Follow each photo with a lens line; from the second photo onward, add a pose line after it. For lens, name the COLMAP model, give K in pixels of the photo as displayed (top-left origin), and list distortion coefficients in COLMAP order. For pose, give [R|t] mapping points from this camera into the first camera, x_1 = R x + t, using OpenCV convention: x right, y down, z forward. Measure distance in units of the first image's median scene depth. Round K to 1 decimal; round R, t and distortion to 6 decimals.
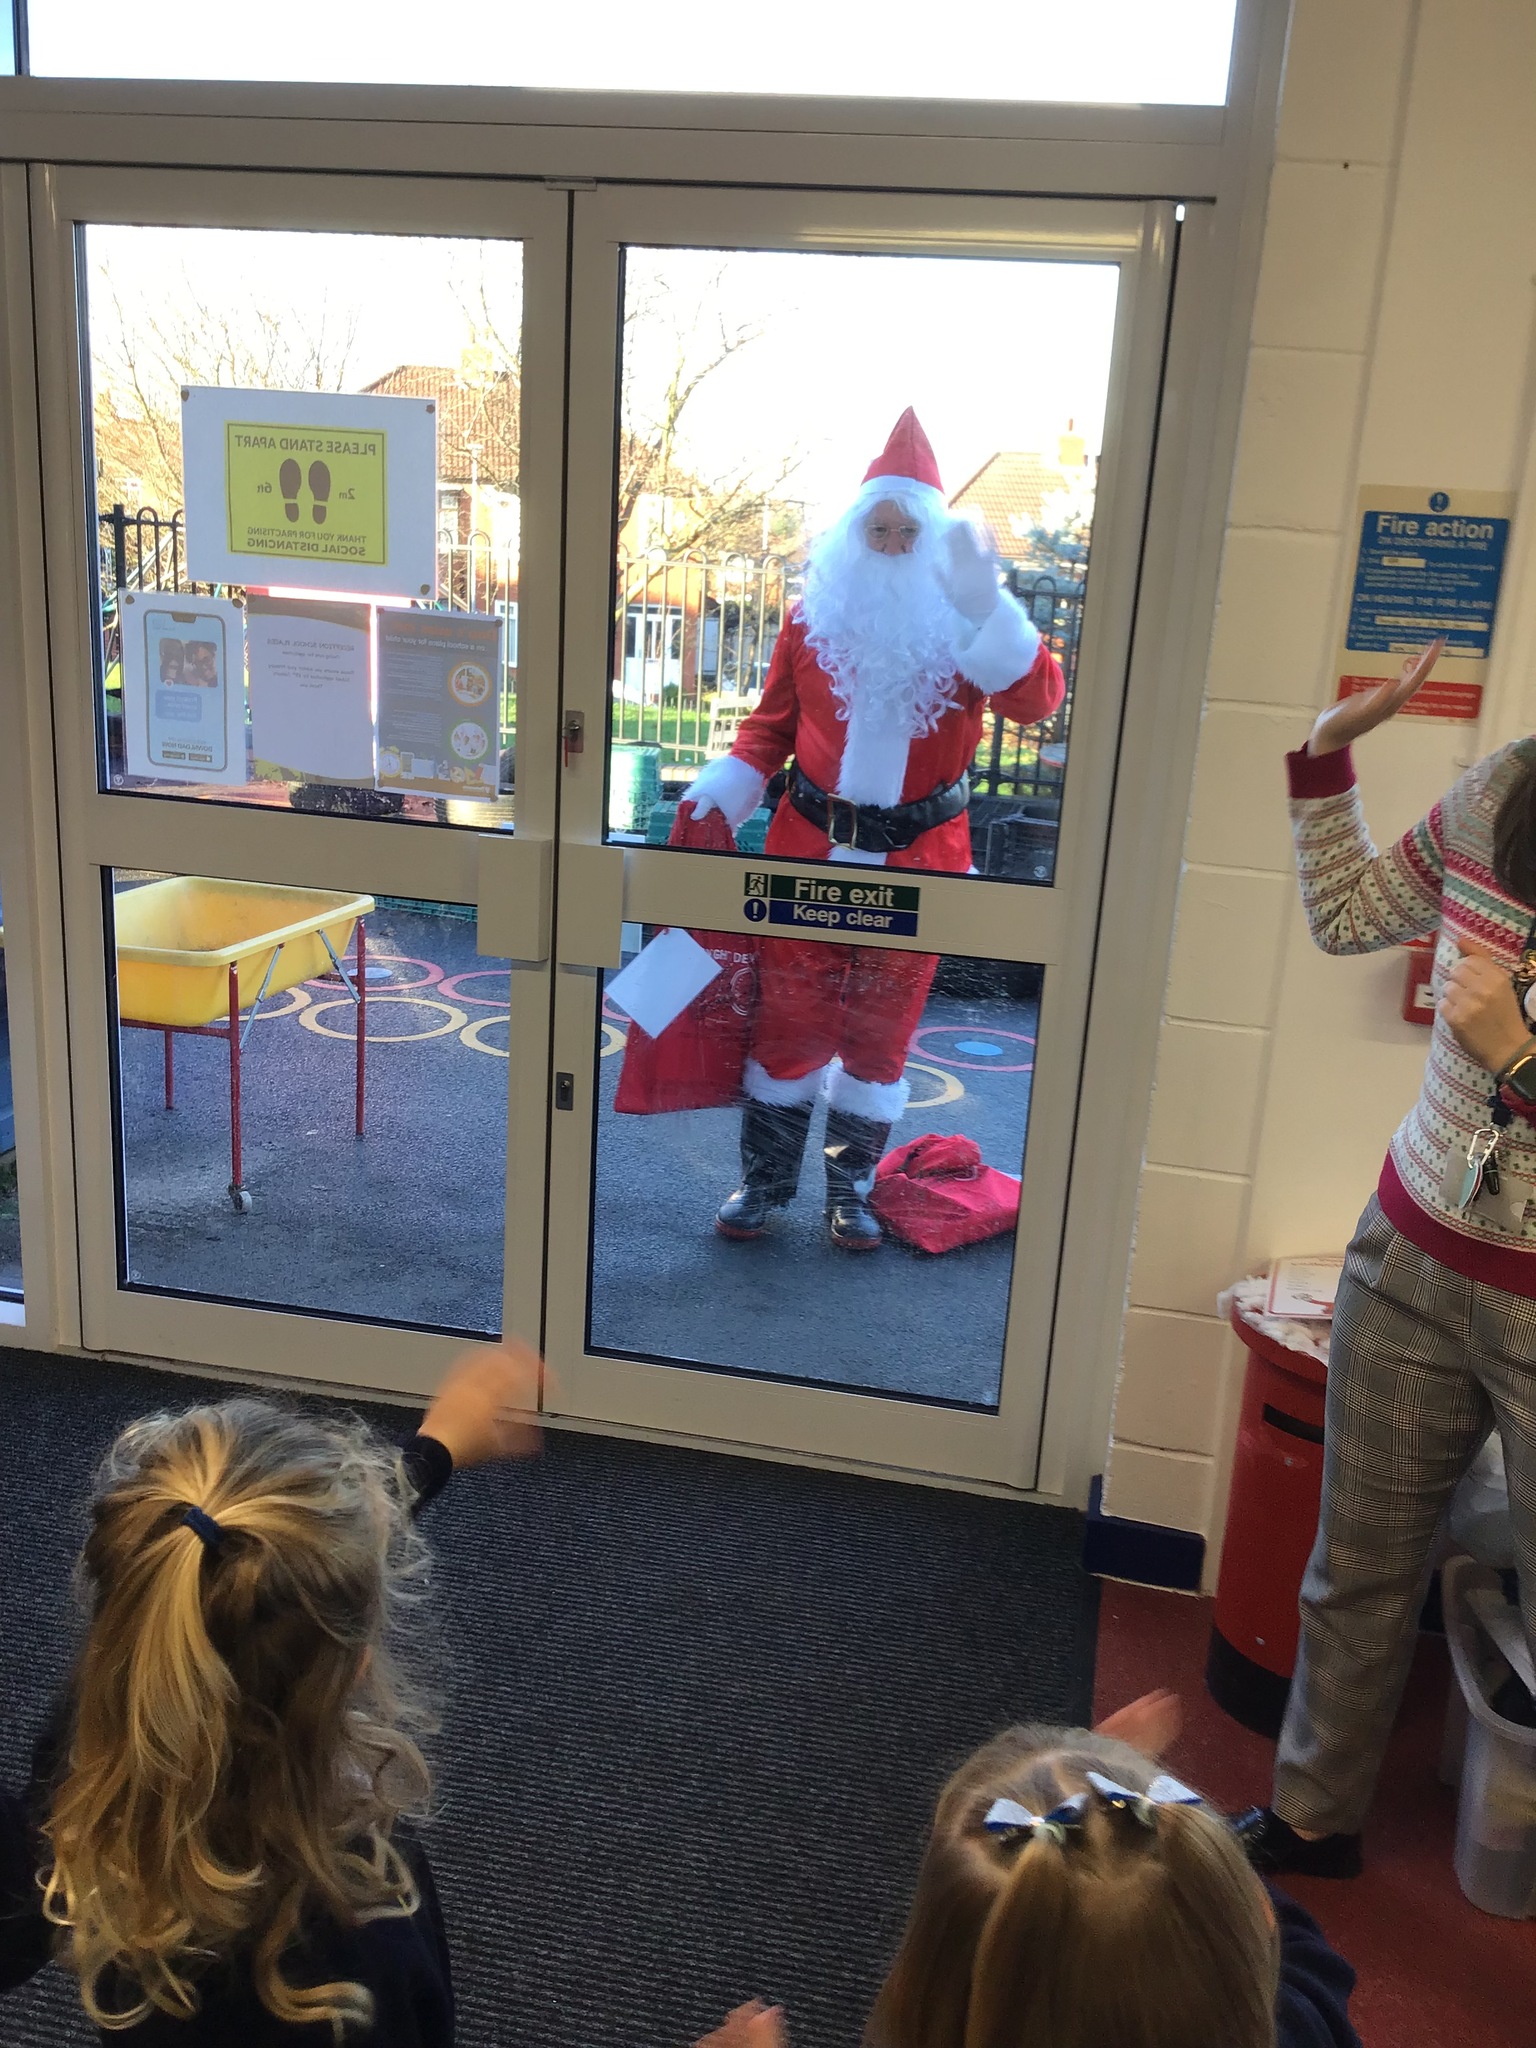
lens RADIAL K [[1847.8, 0, 768.0], [0, 1847.8, 1024.0], [0, 0, 1]] dist [0.081832, -0.194894]
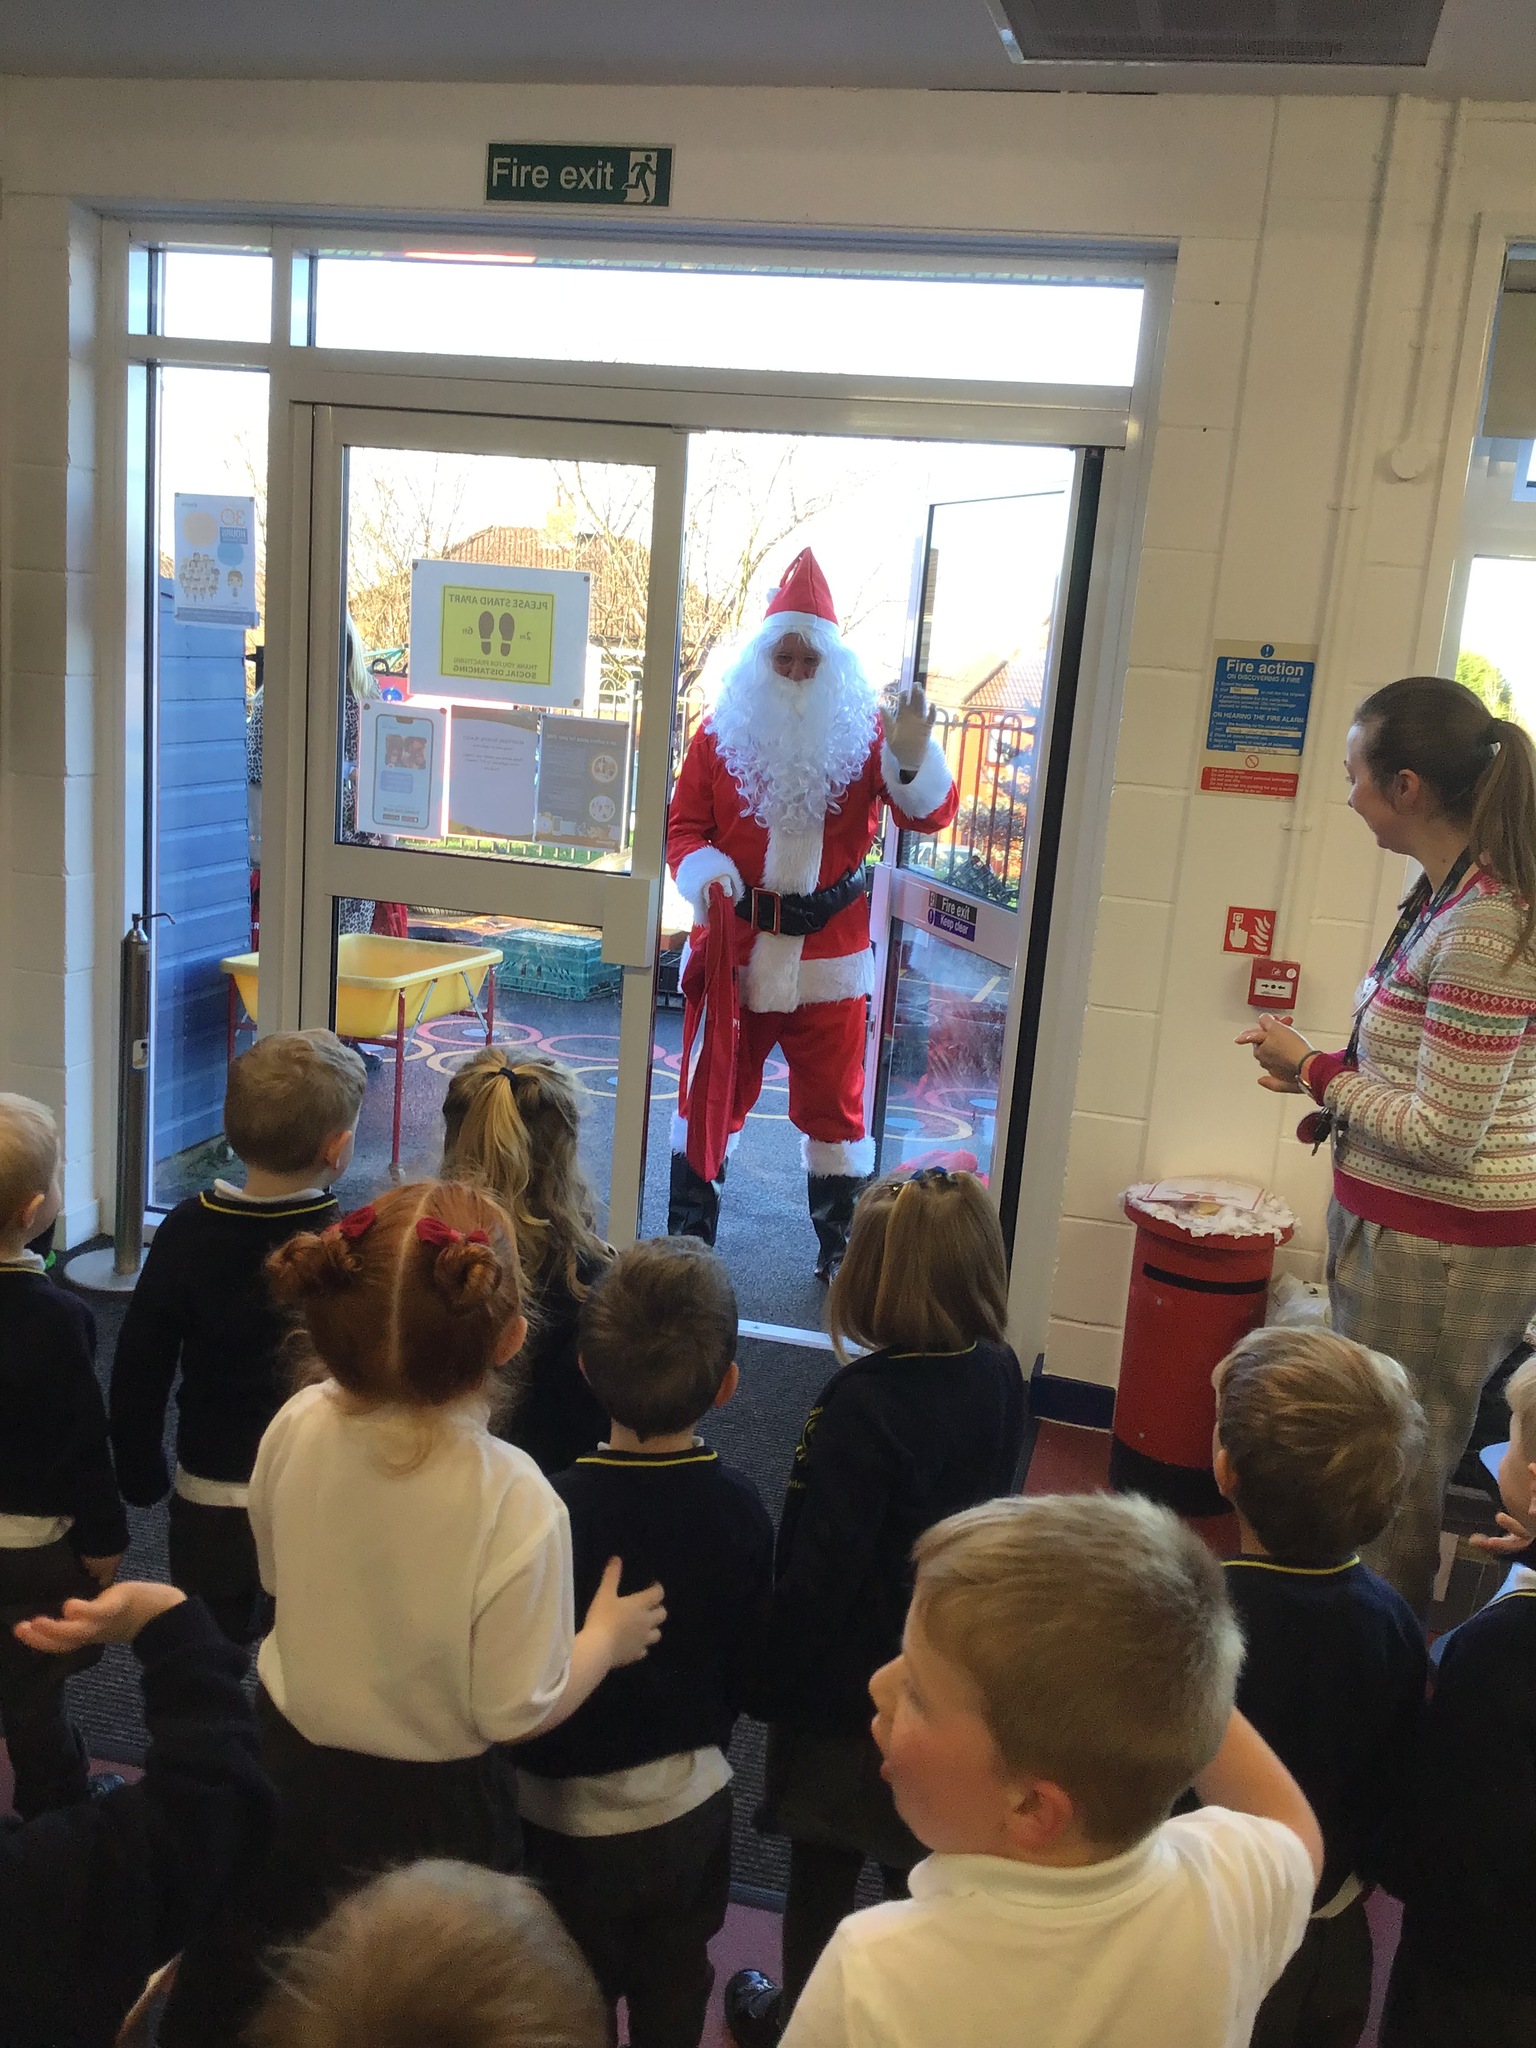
lens RADIAL K [[1838.3, 0, 729.8], [0, 1838.3, 1033.5], [0, 0, 1]] dist [0.050079, 0.002631]
pose [[0.998355, 0.027509, -0.050306, 0.011076], [-0.031095, 0.996924, -0.071946, 0.118133], [0.048172, 0.073392, 0.996139, -0.385790]]
